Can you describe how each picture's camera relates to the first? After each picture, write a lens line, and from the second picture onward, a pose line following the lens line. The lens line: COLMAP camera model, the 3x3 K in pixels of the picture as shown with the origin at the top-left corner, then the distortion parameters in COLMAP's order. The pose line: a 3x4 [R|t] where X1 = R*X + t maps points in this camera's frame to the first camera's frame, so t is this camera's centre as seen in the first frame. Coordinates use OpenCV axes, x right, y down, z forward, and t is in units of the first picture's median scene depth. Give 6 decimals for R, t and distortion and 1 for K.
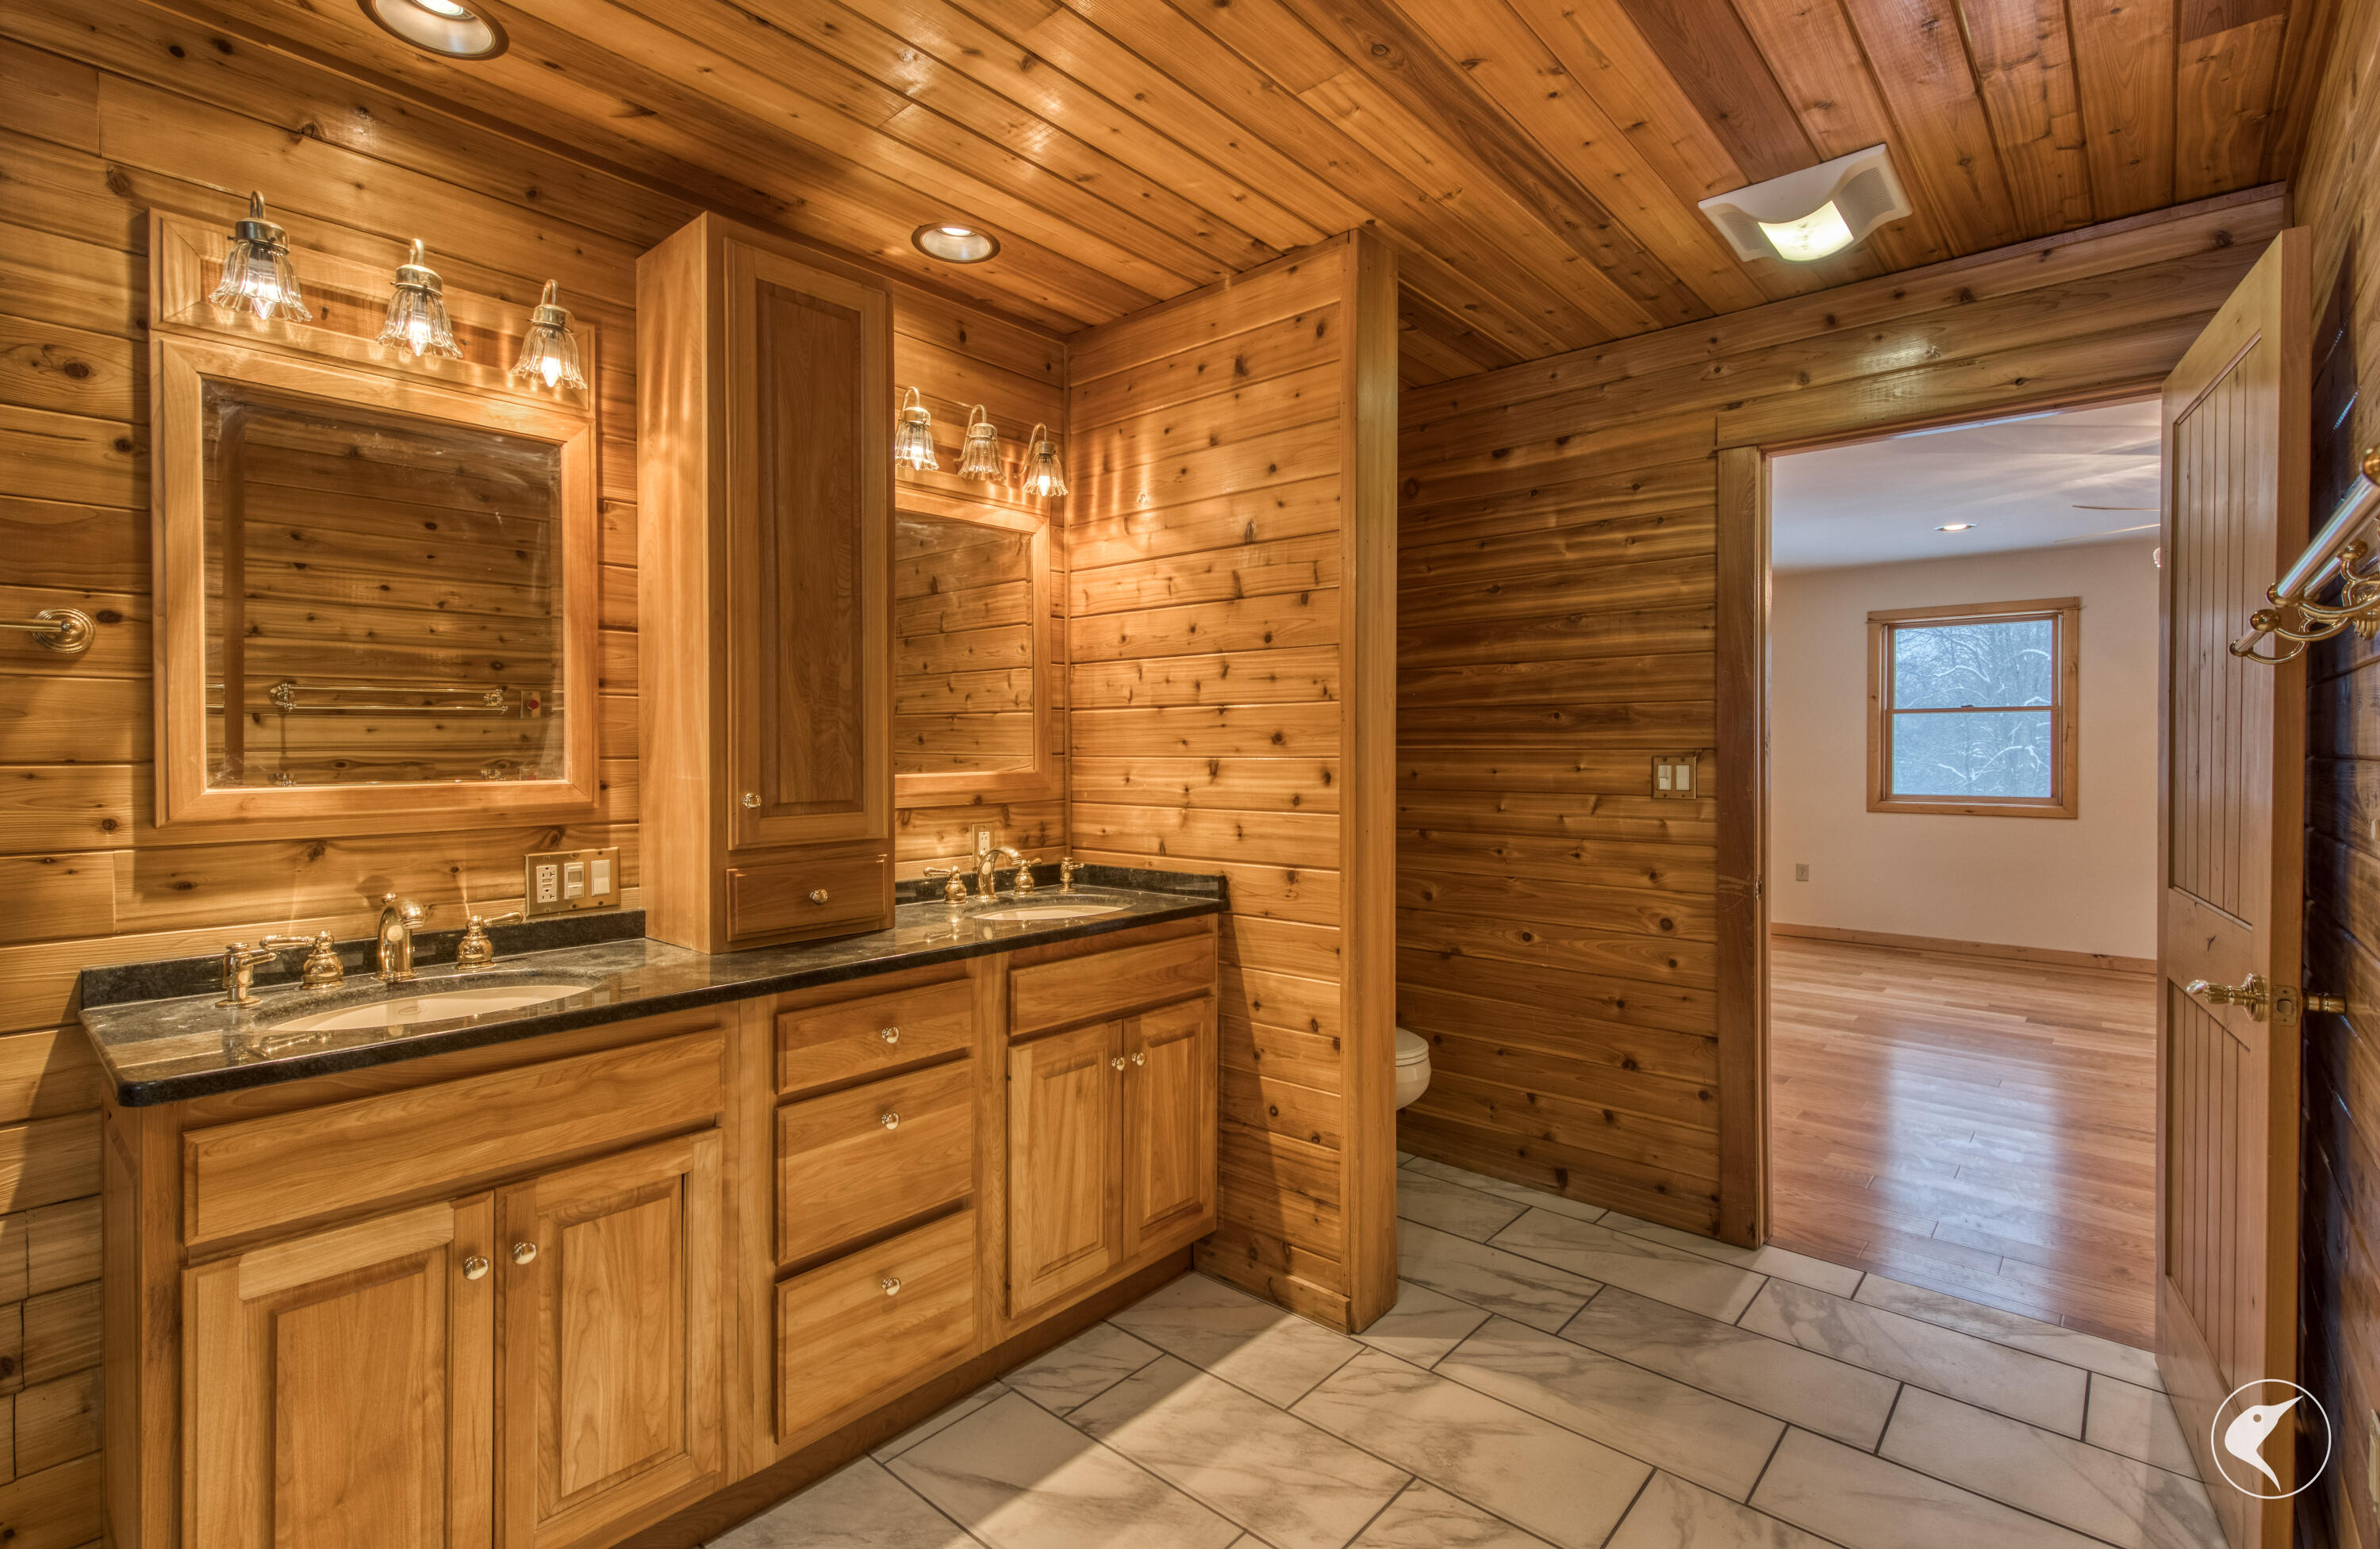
lens RADIAL K [[1092.4, 0, 1193.9], [0, 1092.4, 757.5], [0, 0, 1]] dist [0.021193, -0.010354]
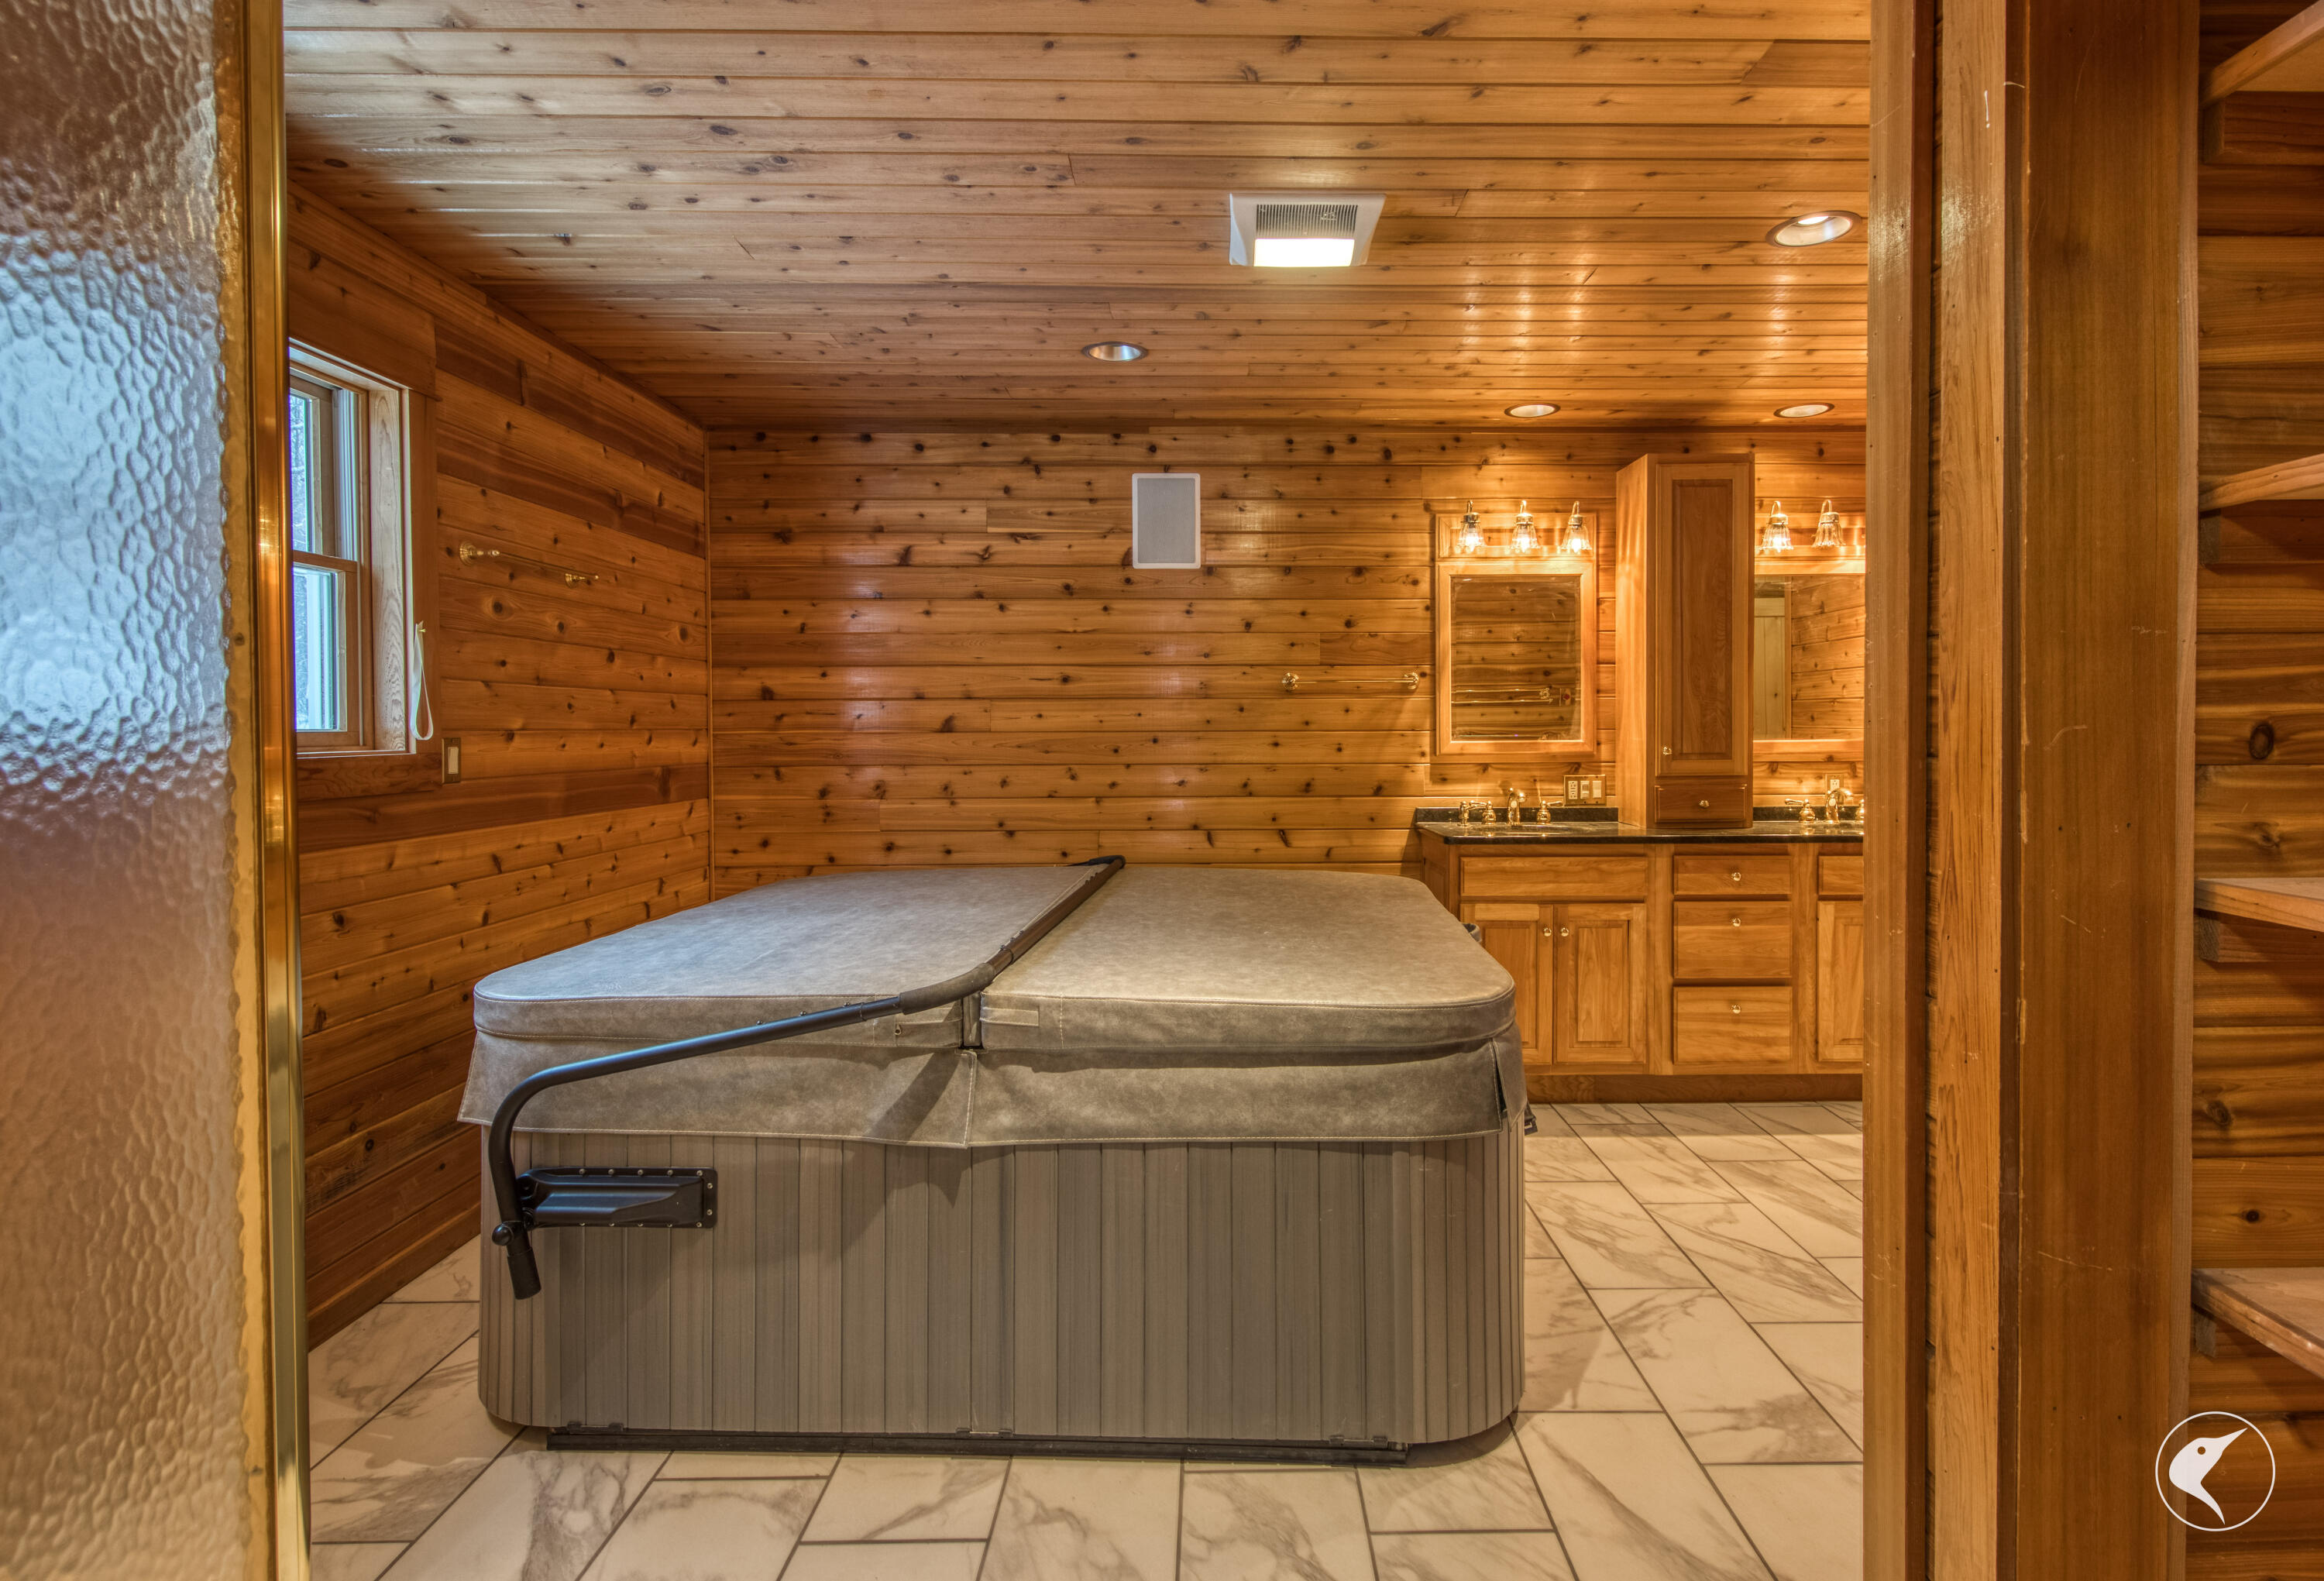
lens RADIAL K [[1325.8, 0, 1167.4], [0, 1325.8, 740.6], [0, 0, 1]] dist [0.000292, 0.000151]
pose [[0.674733, 0.006400, -0.738034, 0.750344], [-0.003641, 0.999979, 0.005343, 0.011696], [0.738053, -0.000918, 0.674742, -1.268053]]
